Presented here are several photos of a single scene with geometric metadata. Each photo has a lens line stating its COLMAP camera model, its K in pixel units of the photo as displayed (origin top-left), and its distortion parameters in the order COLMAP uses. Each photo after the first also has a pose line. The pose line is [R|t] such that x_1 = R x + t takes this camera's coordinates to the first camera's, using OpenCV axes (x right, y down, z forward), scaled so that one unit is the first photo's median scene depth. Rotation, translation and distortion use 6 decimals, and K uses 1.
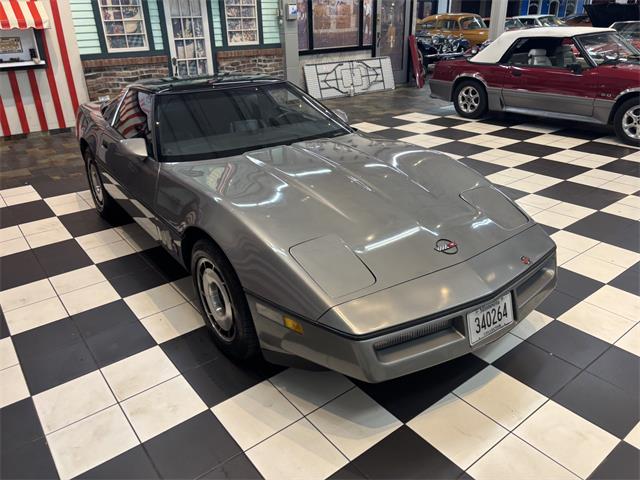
lens RADIAL K [[487.6, 0, 322.8], [0, 487.6, 238.6], [0, 0, 1]] dist [0.039884, -0.041628]
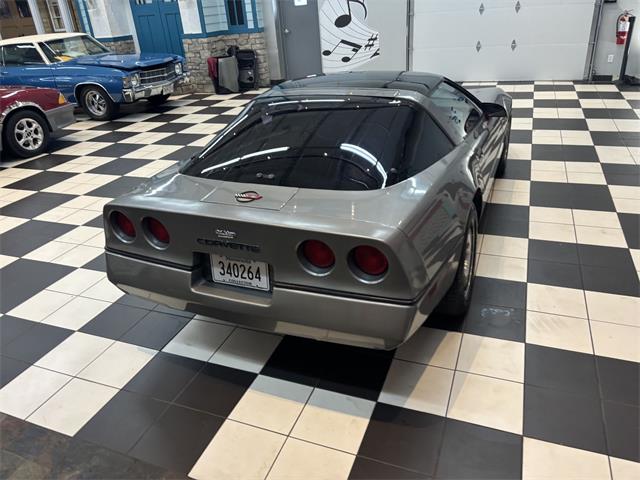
lens RADIAL K [[487.3, 0, 318.6], [0, 487.3, 238.0], [0, 0, 1]] dist [0.044510, -0.053146]
pose [[-0.507253, -0.323299, 0.798857, -0.466788], [0.437925, 0.701667, 0.562037, -0.308181], [-0.742237, 0.634934, -0.214342, 0.686411]]
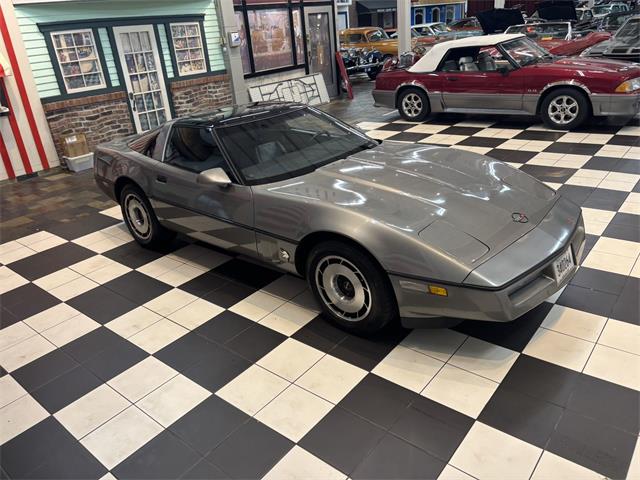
lens RADIAL K [[487.3, 0, 318.6], [0, 487.3, 238.0], [0, 0, 1]] dist [0.044510, -0.053146]
pose [[0.975090, -0.142482, 0.169997, -0.146016], [0.147033, 0.989026, -0.014421, 0.002740], [-0.166077, 0.039057, 0.985339, -0.060378]]
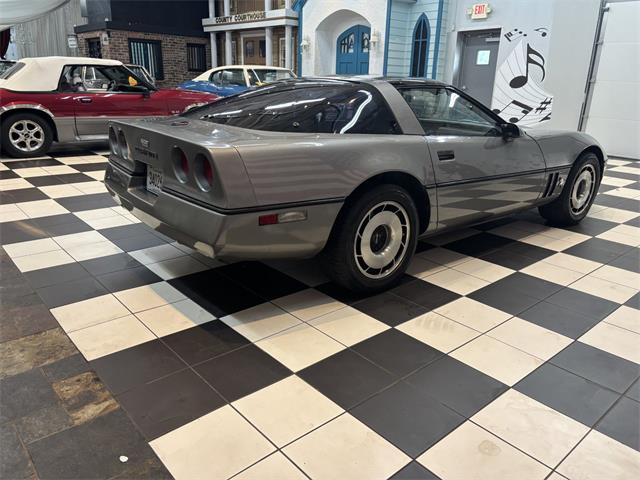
lens RADIAL K [[487.3, 0, 318.6], [0, 487.3, 238.0], [0, 0, 1]] dist [0.044510, -0.053146]
pose [[-0.061183, -0.284764, 0.956643, -0.571750], [0.391570, 0.874758, 0.285432, -0.175863], [-0.918112, 0.392057, 0.057985, 0.565489]]
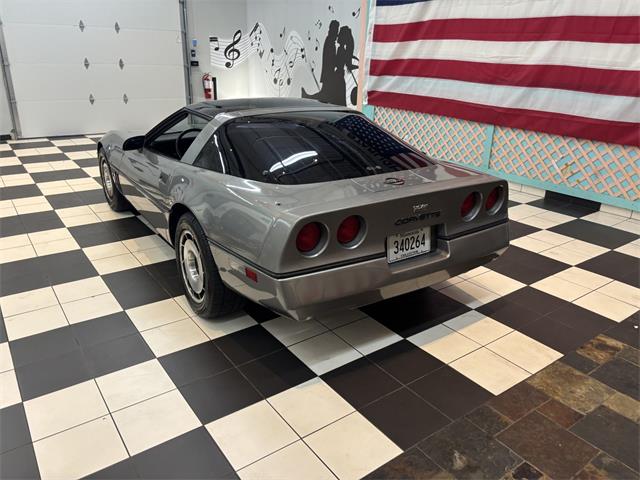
lens RADIAL K [[487.3, 0, 318.6], [0, 487.3, 238.0], [0, 0, 1]] dist [0.044510, -0.053146]
pose [[-0.999570, -0.003942, 0.029068, -0.172299], [0.017943, 0.701749, 0.712199, -0.396167], [-0.023206, 0.712414, -0.701376, 0.903200]]
